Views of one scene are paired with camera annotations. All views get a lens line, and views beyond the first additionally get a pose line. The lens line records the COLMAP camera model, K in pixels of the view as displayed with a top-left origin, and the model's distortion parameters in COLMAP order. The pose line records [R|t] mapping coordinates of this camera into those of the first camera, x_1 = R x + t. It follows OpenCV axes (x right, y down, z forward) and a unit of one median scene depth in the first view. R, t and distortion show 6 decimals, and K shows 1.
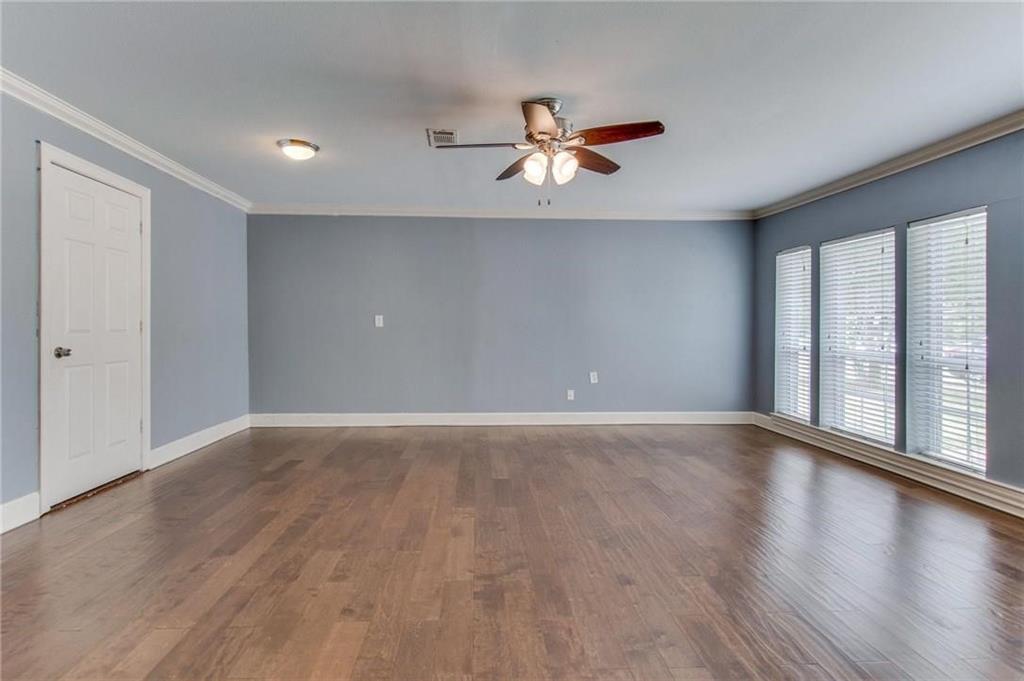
lens RADIAL K [[511.3, 0, 511.2], [0, 511.3, 325.6], [0, 0, 1]] dist [0.000116, 0.000273]
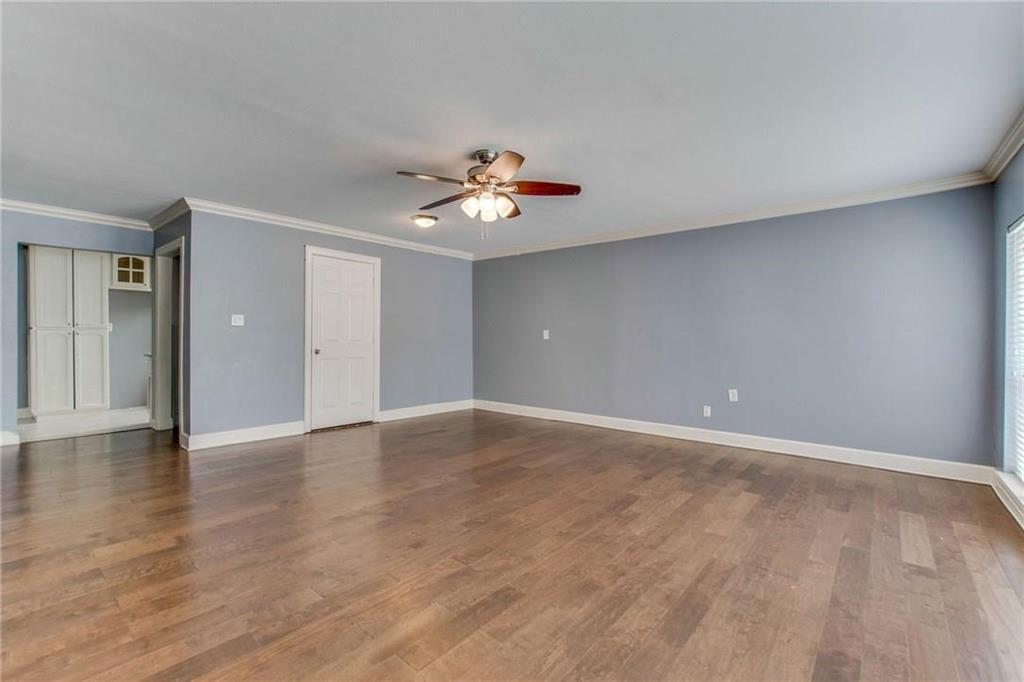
lens RADIAL K [[454.5, 0, 517.6], [0, 454.5, 337.2], [0, 0, 1]] dist [-0.014856, -0.000024]
pose [[0.722789, -0.000859, -0.691069, 0.503933], [-0.001118, 0.999996, -0.002413, 0.000001], [0.691068, 0.002517, 0.722785, 0.165311]]
